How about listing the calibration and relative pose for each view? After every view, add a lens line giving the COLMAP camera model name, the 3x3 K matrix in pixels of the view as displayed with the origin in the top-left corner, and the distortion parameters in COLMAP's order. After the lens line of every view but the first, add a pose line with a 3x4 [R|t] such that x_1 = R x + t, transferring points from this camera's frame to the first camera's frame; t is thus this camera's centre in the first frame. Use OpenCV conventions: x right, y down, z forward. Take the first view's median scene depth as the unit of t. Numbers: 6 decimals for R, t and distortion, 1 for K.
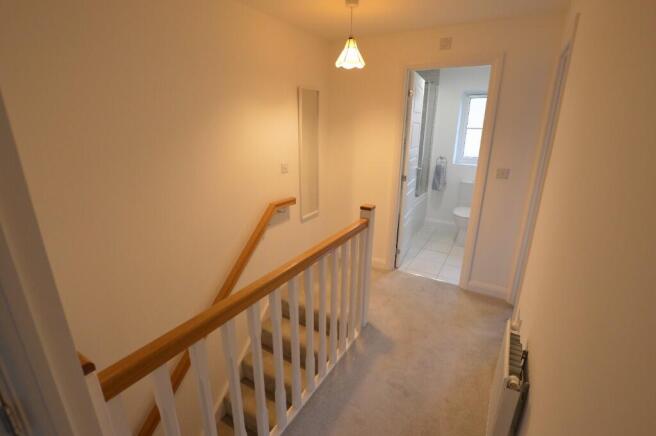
lens RADIAL K [[303.4, 0, 328.3], [0, 303.4, 217.0], [0, 0, 1]] dist [-0.024777, 0.000571]
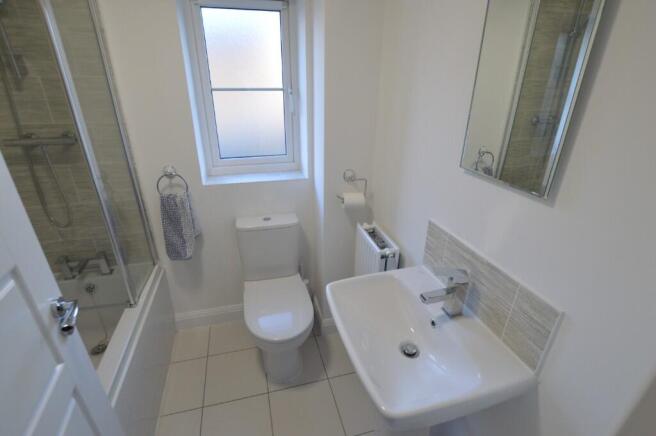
lens RADIAL K [[303.4, 0, 327.0], [0, 303.4, 219.5], [0, 0, 1]] dist [-0.024777, 0.000571]
pose [[0.683952, -0.297224, 0.666233, 0.243980], [0.217878, 0.954783, 0.202282, -0.176127], [-0.696232, 0.006806, 0.717785, 0.597435]]
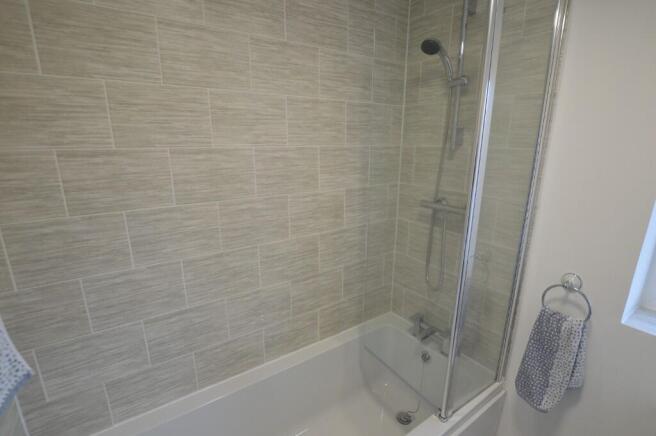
lens RADIAL K [[303.4, 0, 327.6], [0, 303.4, 221.4], [0, 0, 1]] dist [-0.024777, 0.000571]
pose [[0.909238, 0.099304, -0.404258, 0.286611], [-0.122452, 0.991967, -0.031739, -0.217018], [0.397858, 0.078361, 0.914094, 0.685862]]
